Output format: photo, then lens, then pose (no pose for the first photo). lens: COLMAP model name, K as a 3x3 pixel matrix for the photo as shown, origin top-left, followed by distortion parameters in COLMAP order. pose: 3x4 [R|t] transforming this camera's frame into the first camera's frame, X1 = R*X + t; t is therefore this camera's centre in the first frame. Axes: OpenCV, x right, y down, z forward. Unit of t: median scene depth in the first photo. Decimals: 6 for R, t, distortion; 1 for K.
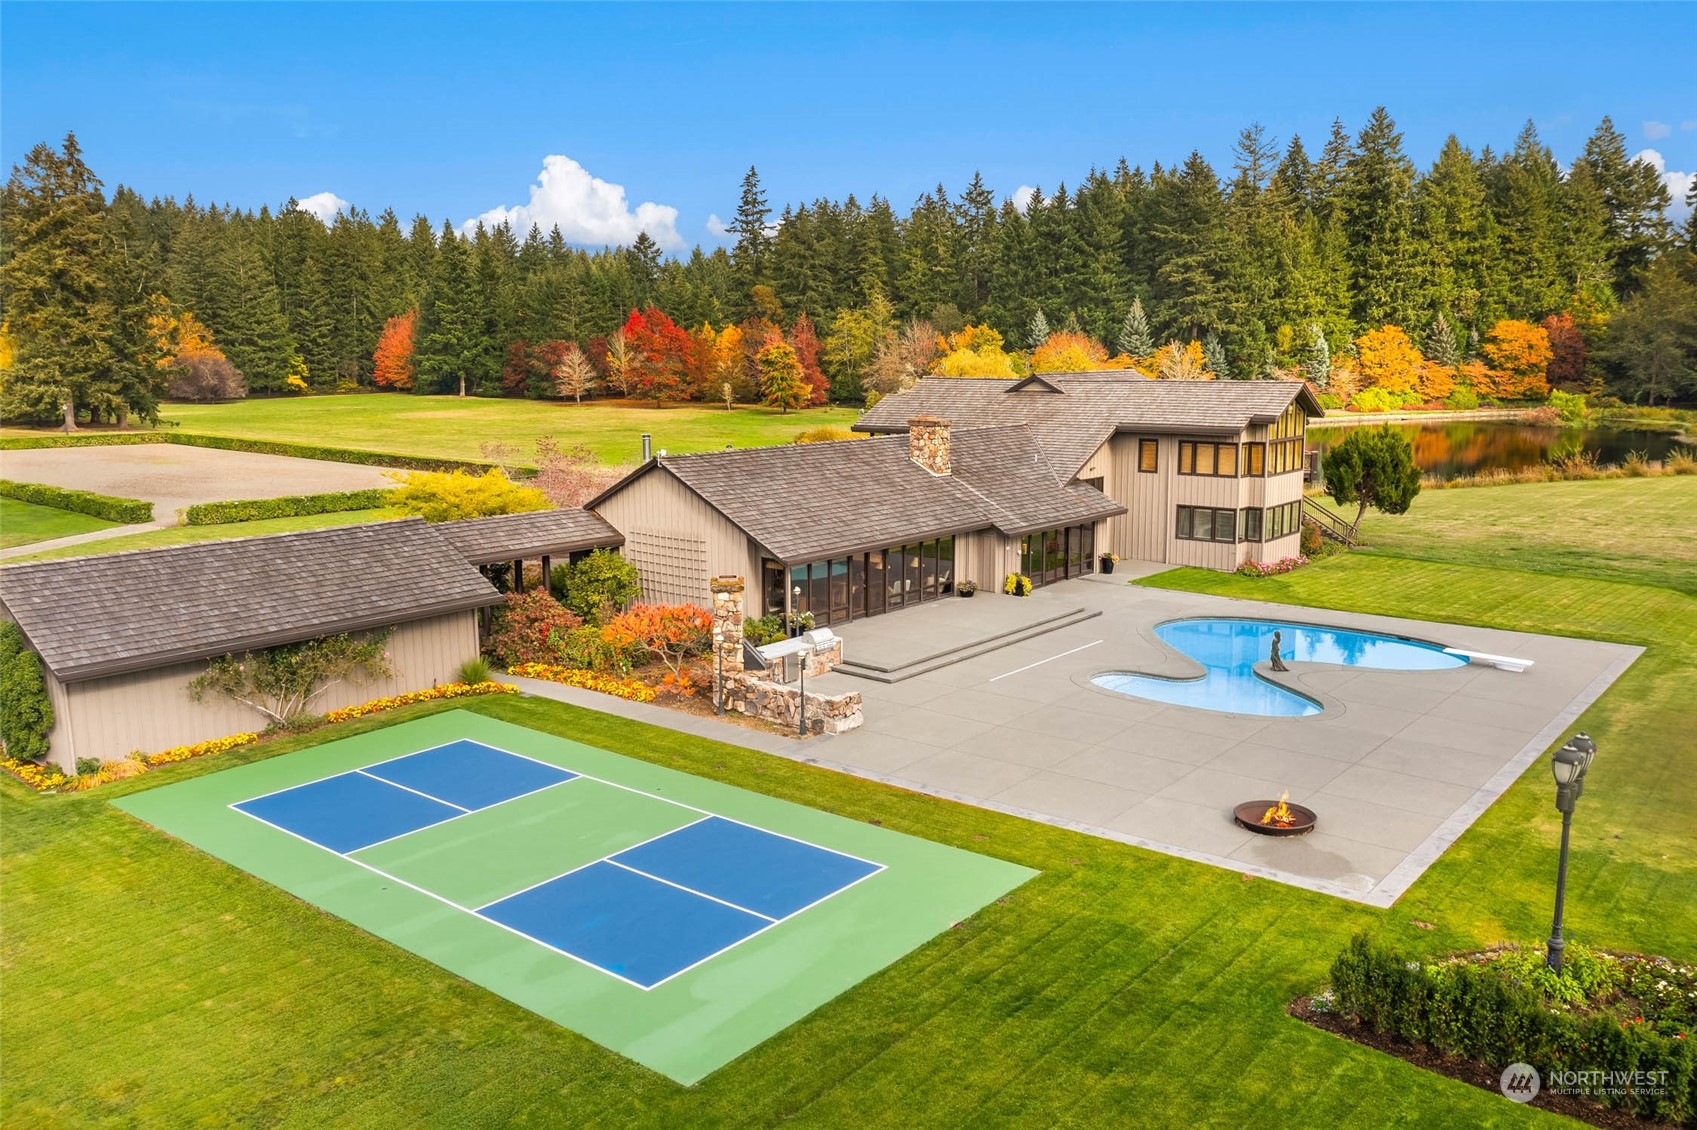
lens RADIAL K [[1341.6, 0, 849.7], [0, 1341.6, 562.7], [0, 0, 1]] dist [0.012202, -0.002562]
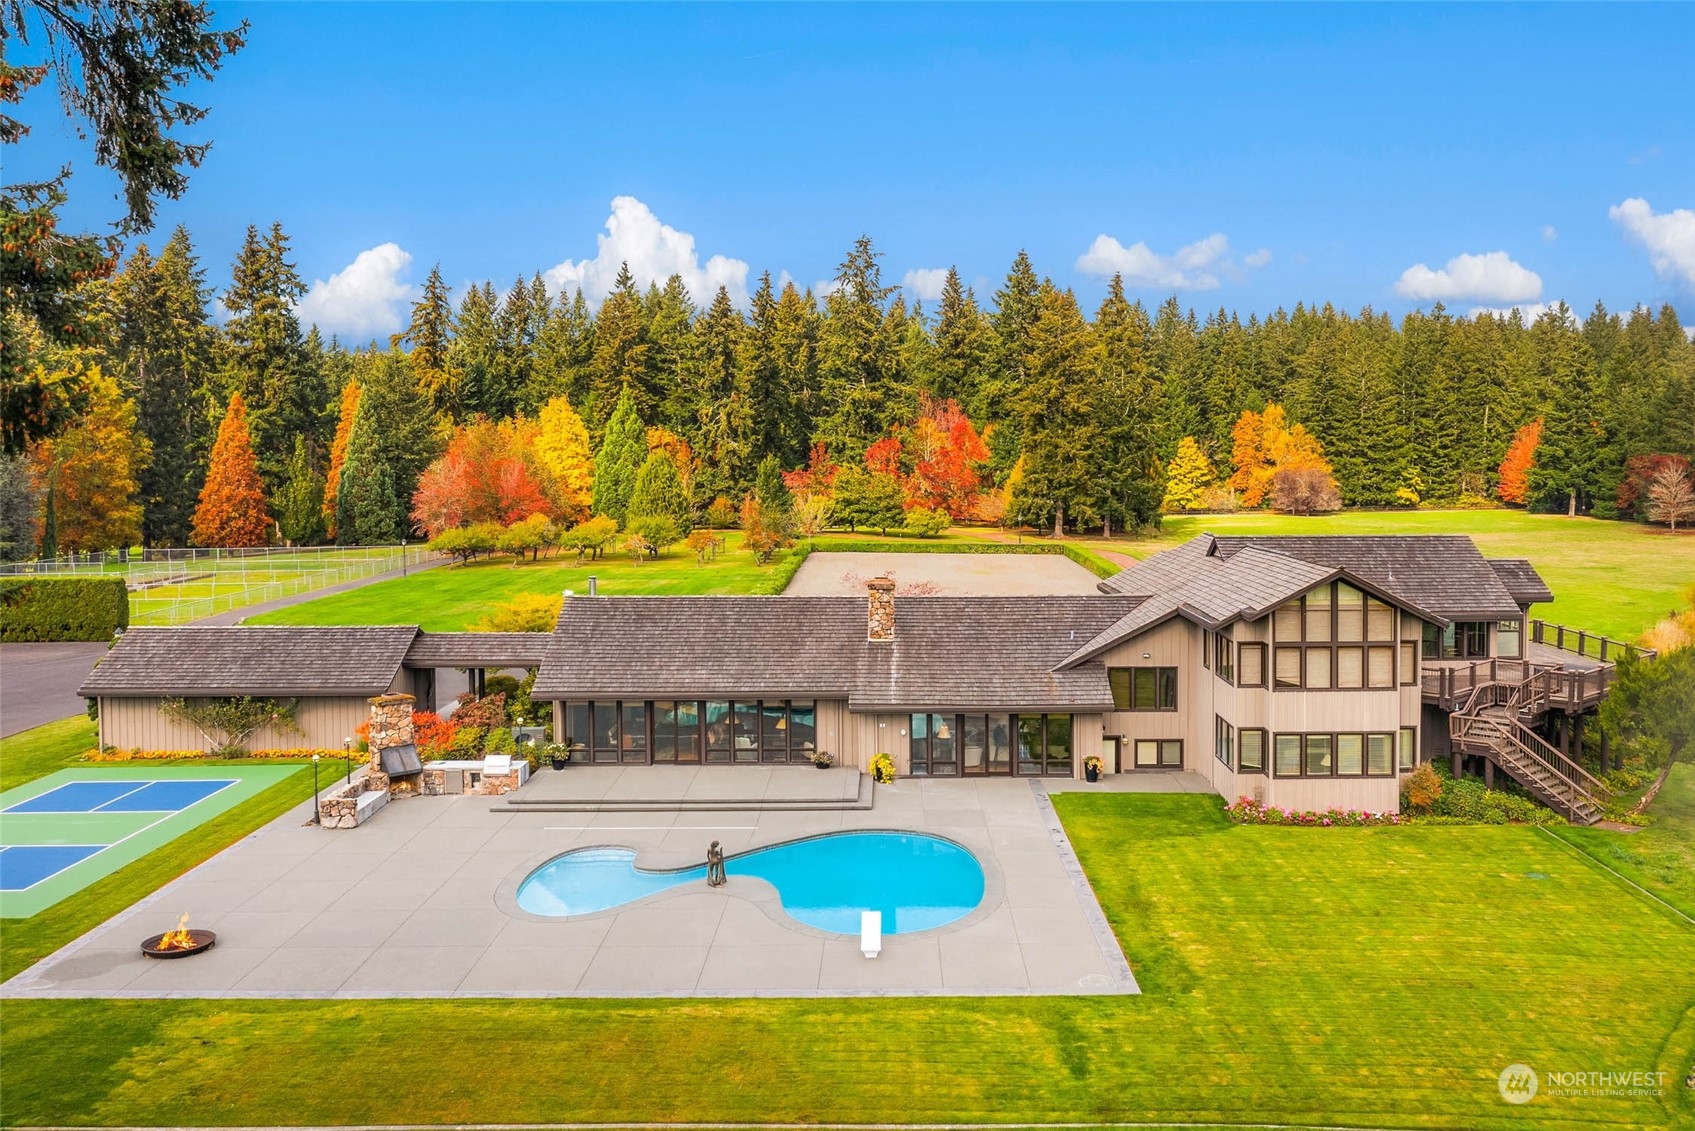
lens RADIAL K [[1476.4, 0, 850.9], [0, 1476.4, 493.8], [0, 0, 1]] dist [-0.013335, 0.009087]
pose [[0.617731, 0.024418, -0.786010, 0.206856], [-0.124254, 0.989993, -0.066898, -0.022581], [0.776511, 0.138990, 0.614584, 0.077365]]
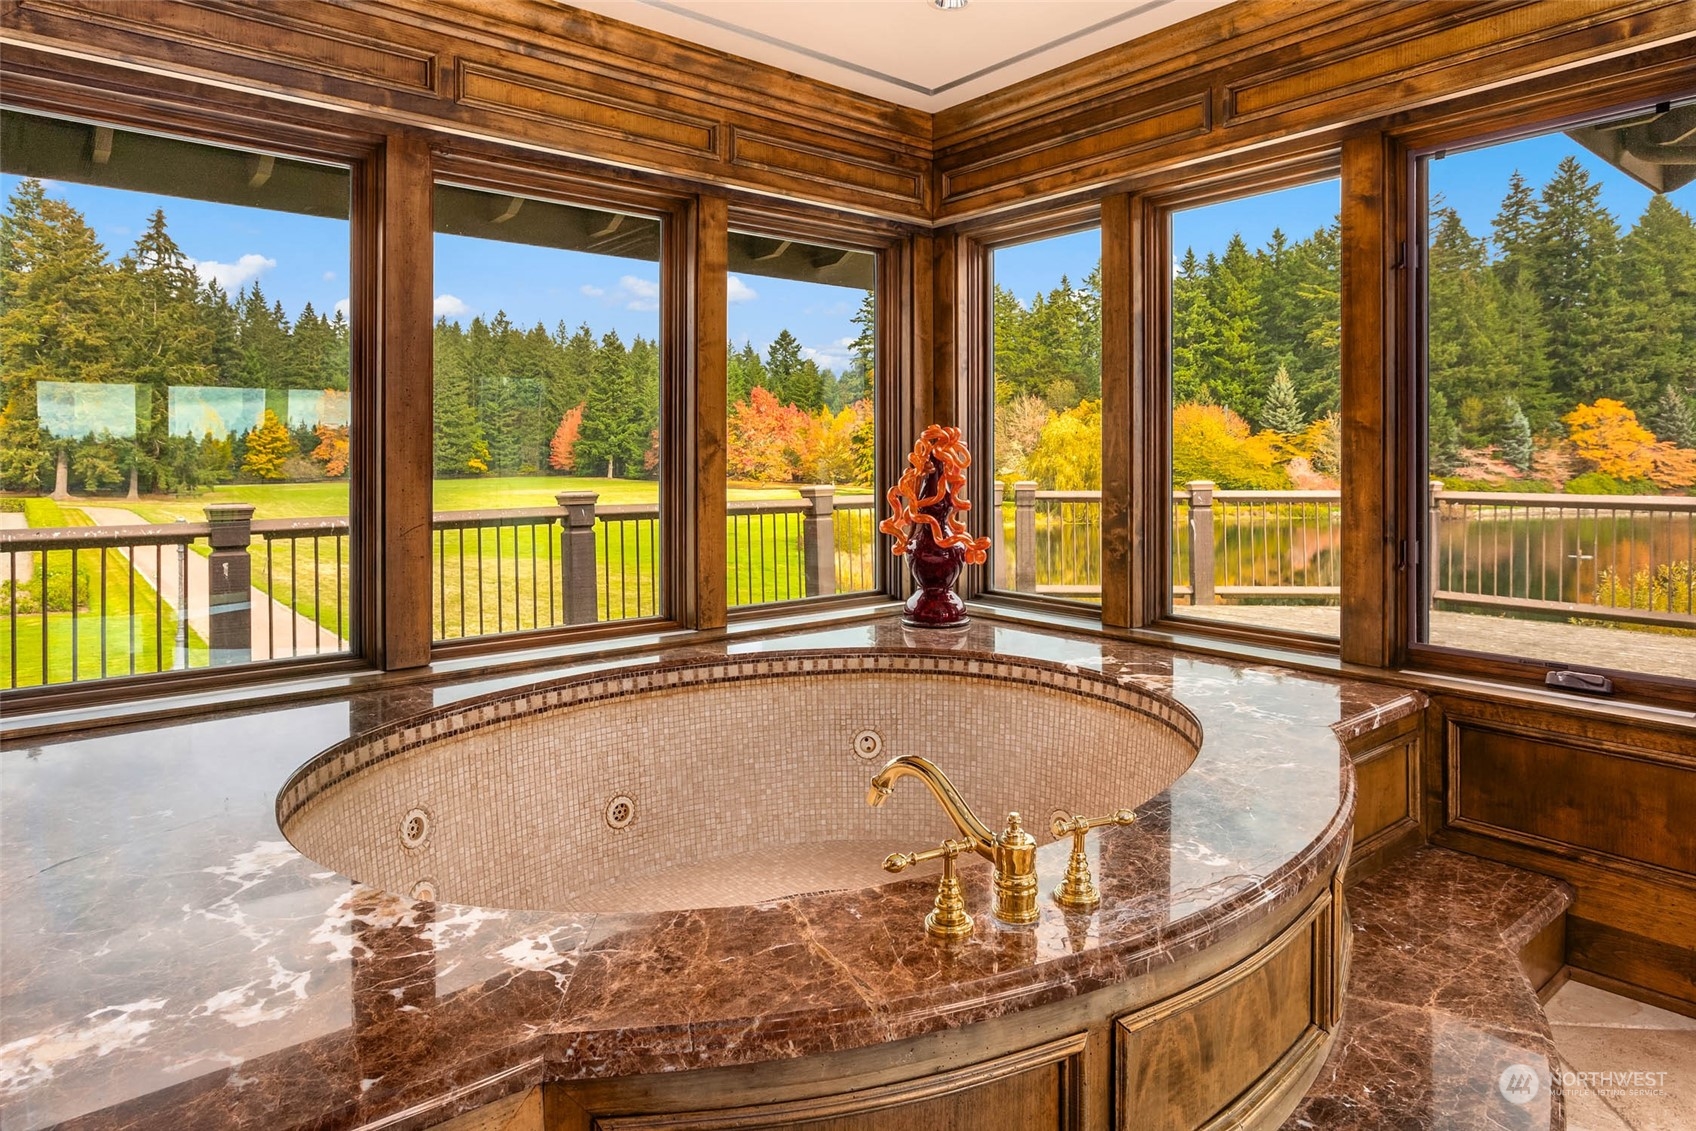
lens RADIAL K [[1001.4, 0, 840.4], [0, 1001.4, 461.8], [0, 0, 1]] dist [-0.000927, 0.001494]
pose [[0.982082, 0.006394, -0.188343, 0.054228], [-0.035224, 0.988039, -0.150125, -0.029072], [0.185131, 0.154069, 0.970561, 0.317593]]
